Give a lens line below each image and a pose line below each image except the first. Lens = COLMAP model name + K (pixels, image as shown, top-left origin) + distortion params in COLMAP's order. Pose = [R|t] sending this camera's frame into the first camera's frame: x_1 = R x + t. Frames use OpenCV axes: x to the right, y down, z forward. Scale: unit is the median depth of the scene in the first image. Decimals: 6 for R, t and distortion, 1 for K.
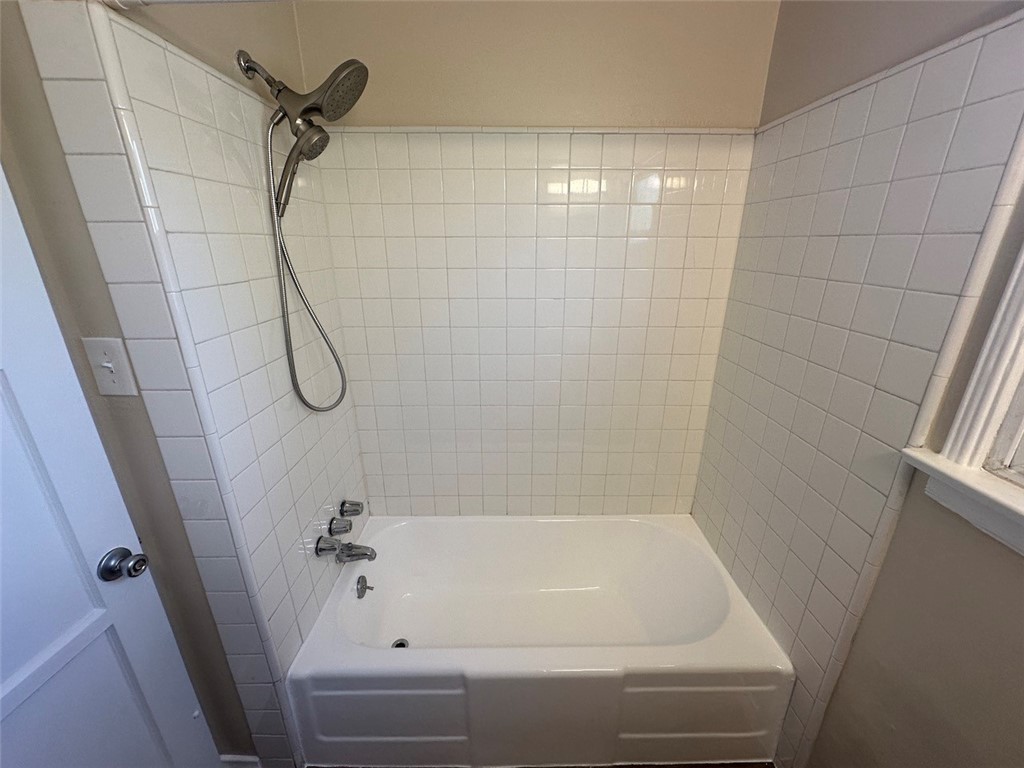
lens RADIAL K [[406.6, 0, 513.2], [0, 406.6, 383.6], [0, 0, 1]] dist [-0.003841, 0.000086]
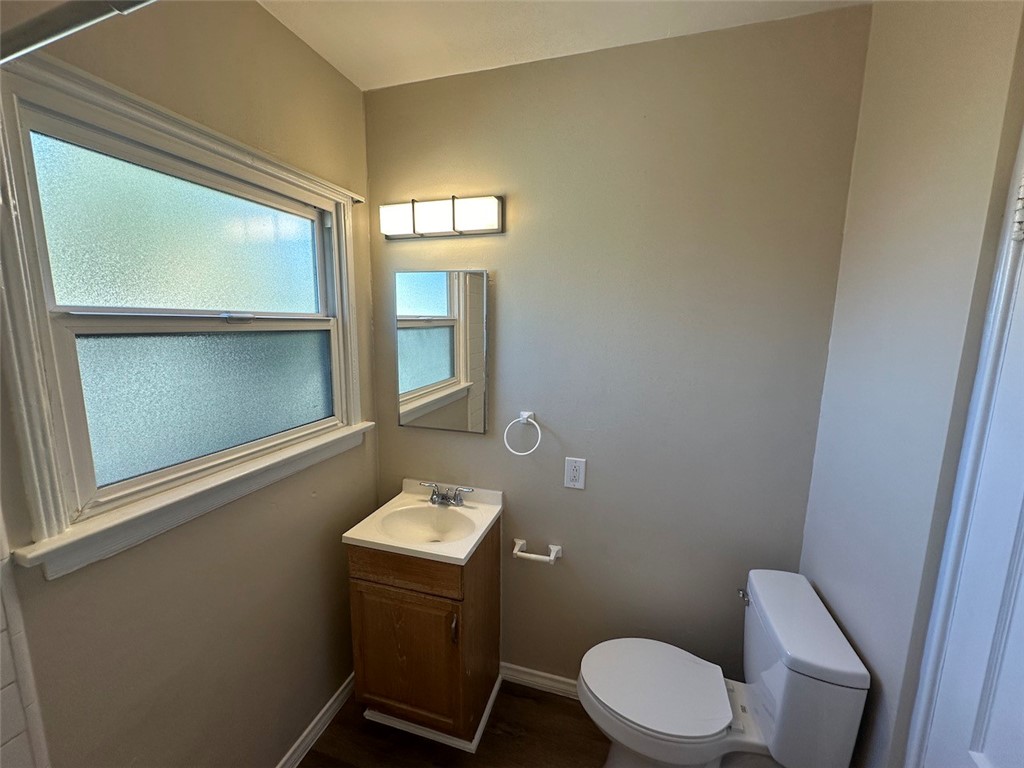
lens RADIAL K [[406.6, 0, 511.9], [0, 406.6, 384.1], [0, 0, 1]] dist [-0.003841, 0.000086]
pose [[-0.955627, -0.052777, 0.289814, -0.376562], [0.088249, 0.887346, 0.452581, -0.576655], [-0.281051, 0.458075, -0.843314, 1.473997]]
